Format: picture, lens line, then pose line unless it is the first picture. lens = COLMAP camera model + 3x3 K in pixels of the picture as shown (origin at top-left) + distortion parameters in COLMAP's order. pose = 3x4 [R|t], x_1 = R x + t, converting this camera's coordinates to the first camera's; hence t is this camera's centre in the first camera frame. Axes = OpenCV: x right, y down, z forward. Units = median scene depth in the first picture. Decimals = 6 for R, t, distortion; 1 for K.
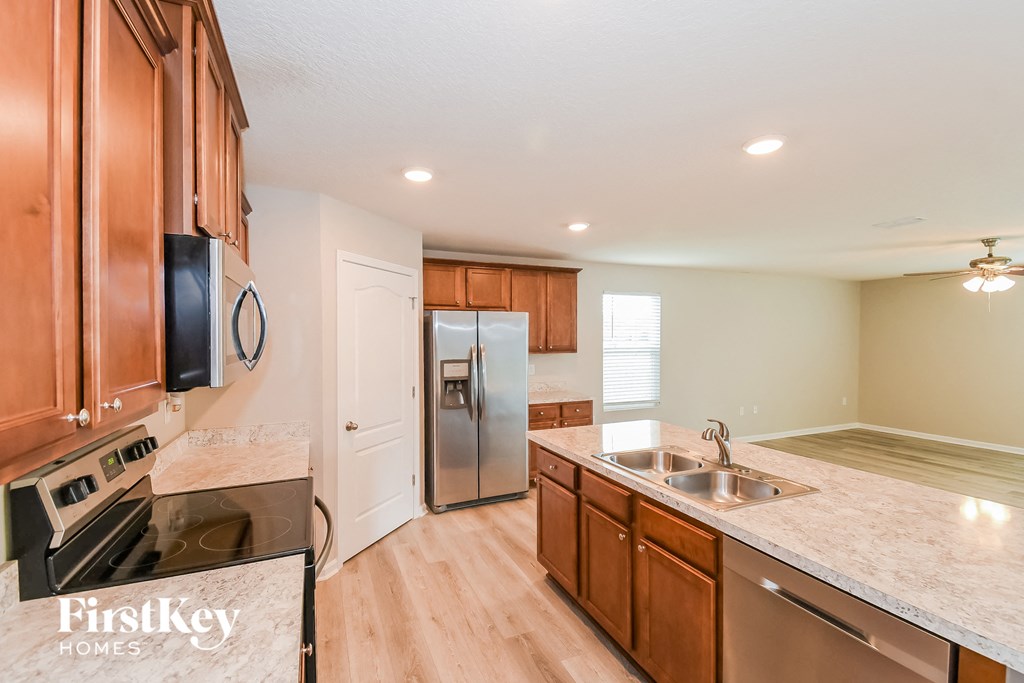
lens RADIAL K [[457.0, 0, 513.6], [0, 457.0, 338.8], [0, 0, 1]] dist [0.020977, -0.023252]
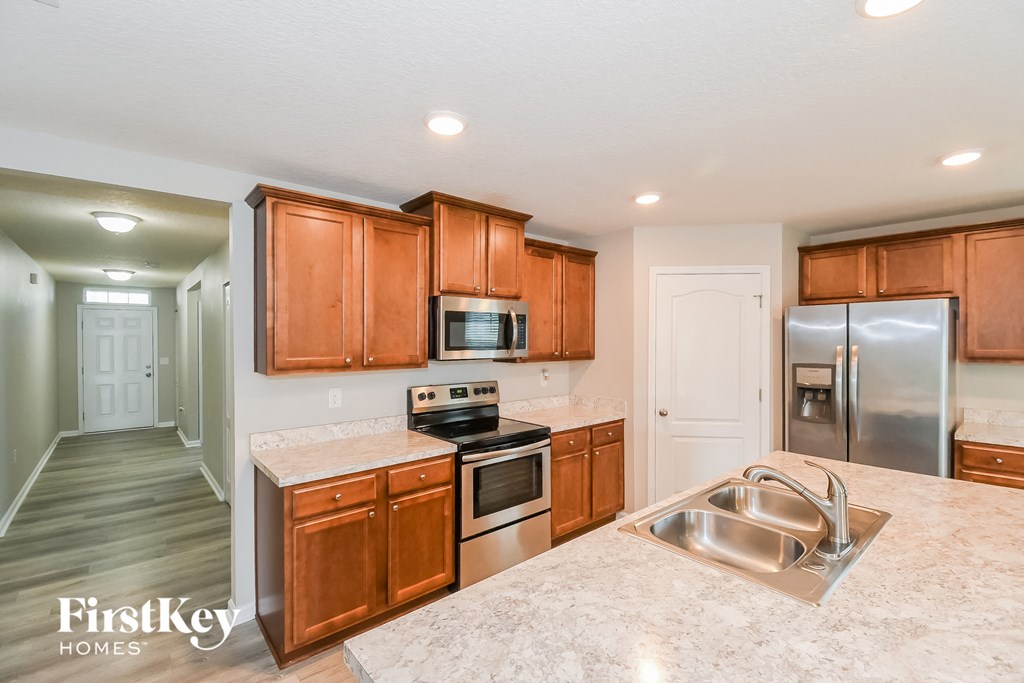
lens RADIAL K [[457.0, 0, 513.6], [0, 457.0, 338.8], [0, 0, 1]] dist [0.020977, -0.023252]
pose [[0.296124, 0.003649, -0.955143, 0.523857], [0.002263, 0.999987, 0.004522, -0.005897], [0.955147, -0.003501, 0.296112, 0.216944]]
